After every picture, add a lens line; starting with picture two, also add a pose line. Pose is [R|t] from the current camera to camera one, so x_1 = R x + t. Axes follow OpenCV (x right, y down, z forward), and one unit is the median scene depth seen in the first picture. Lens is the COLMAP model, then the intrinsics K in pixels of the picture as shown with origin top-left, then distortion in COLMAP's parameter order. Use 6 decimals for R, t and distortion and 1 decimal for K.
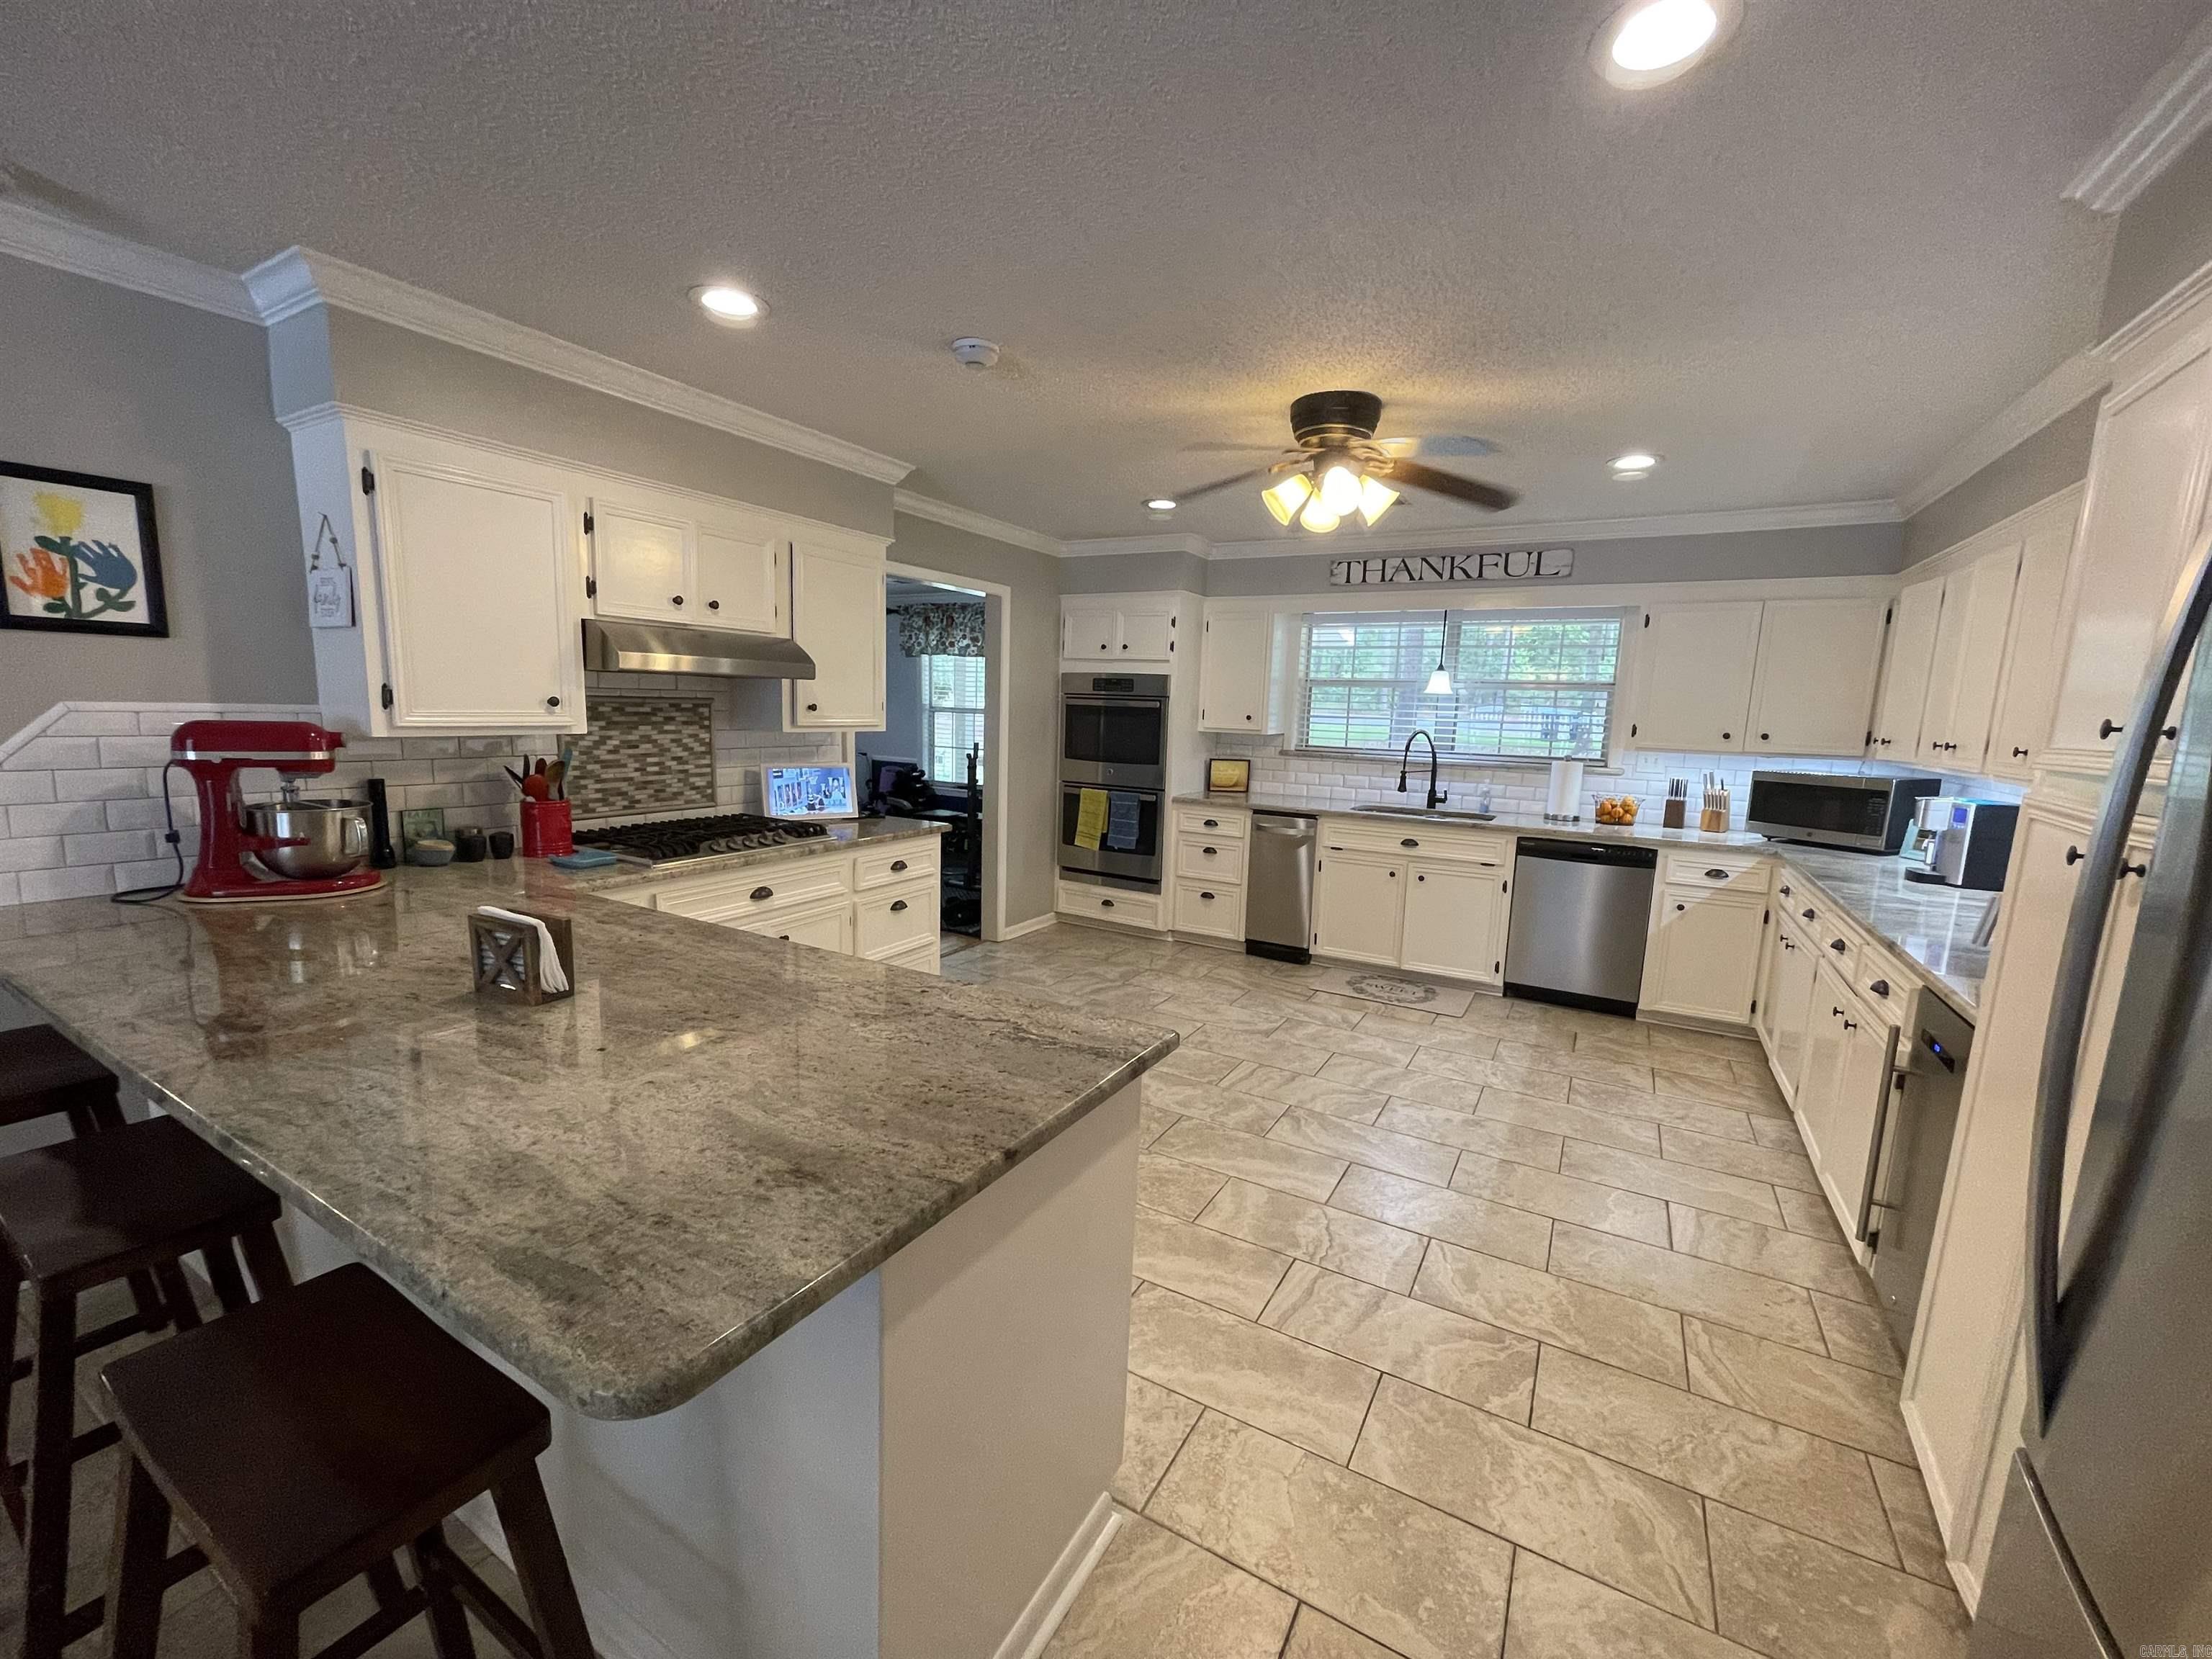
lens RADIAL K [[889.4, 0, 1101.8], [0, 889.4, 840.2], [0, 0, 1]] dist [-0.000292, 0.000126]
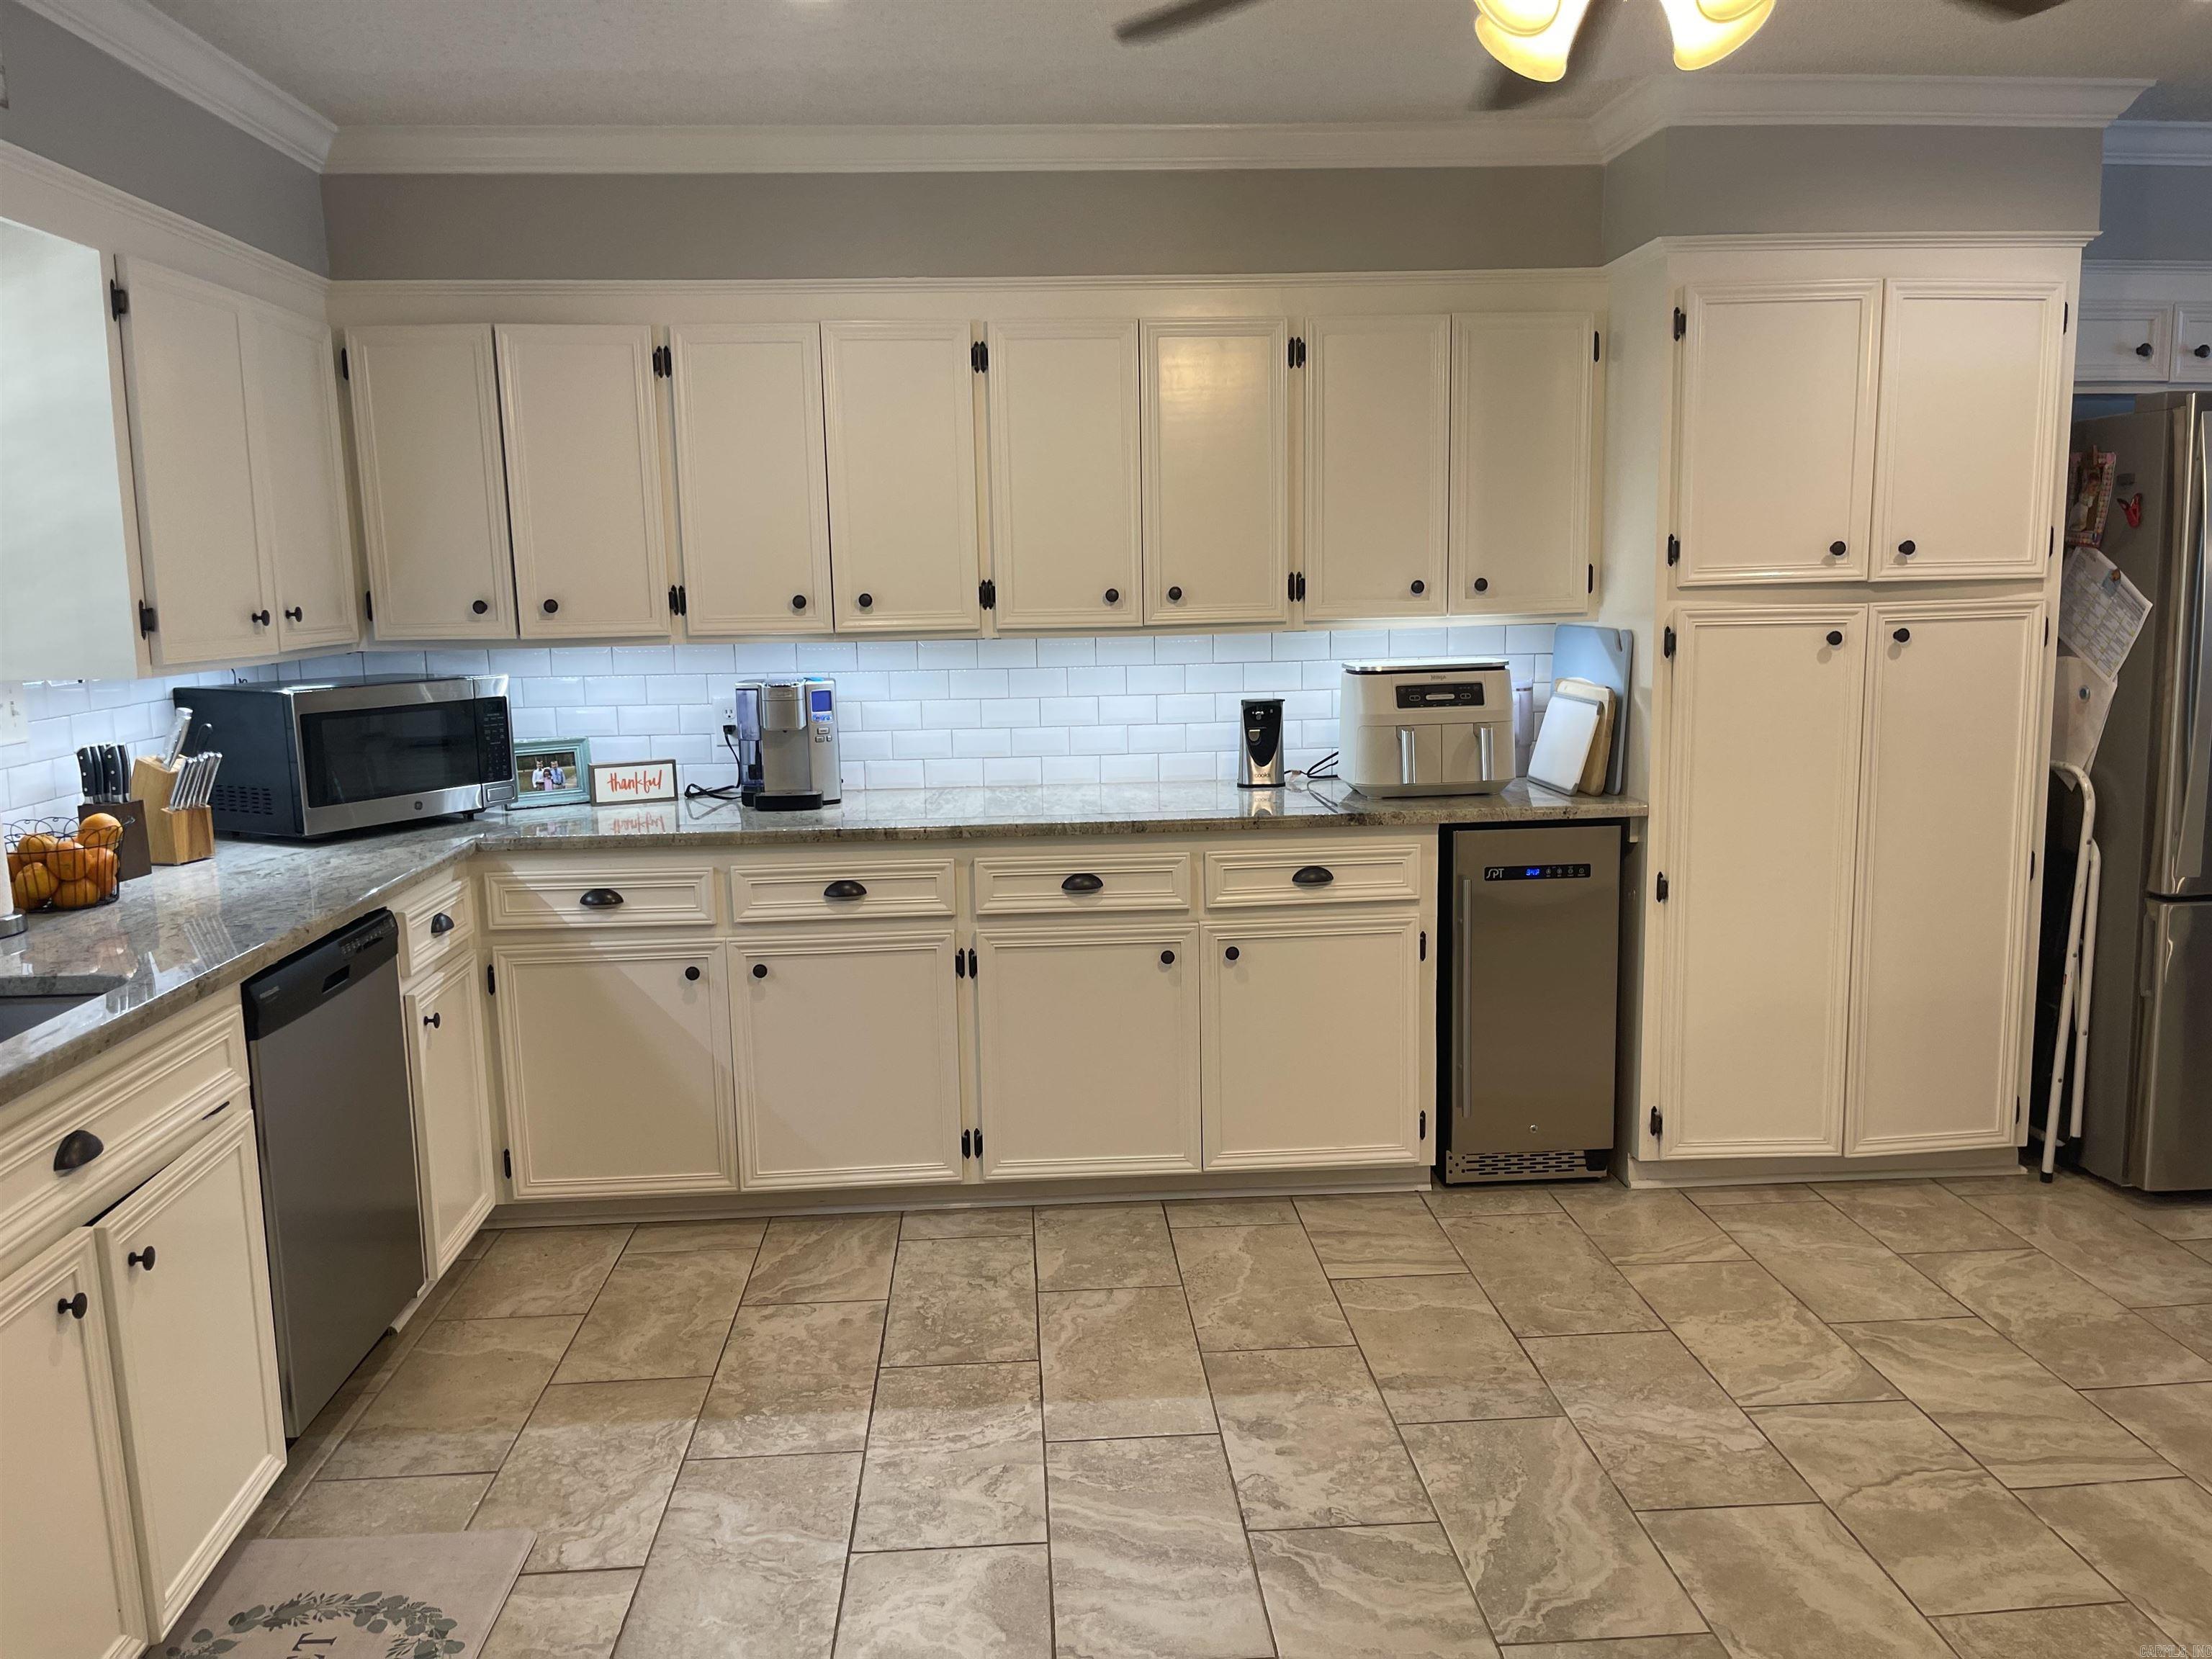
lens RADIAL K [[1679.2, 0, 1111.8], [0, 1679.2, 825.2], [0, 0, 1]] dist [0.036149, -0.018252]
pose [[-0.549418, -0.145309, 0.822815, -0.157464], [0.131636, 0.957411, 0.256976, -0.156860], [-0.825113, 0.249500, -0.506891, 0.975306]]
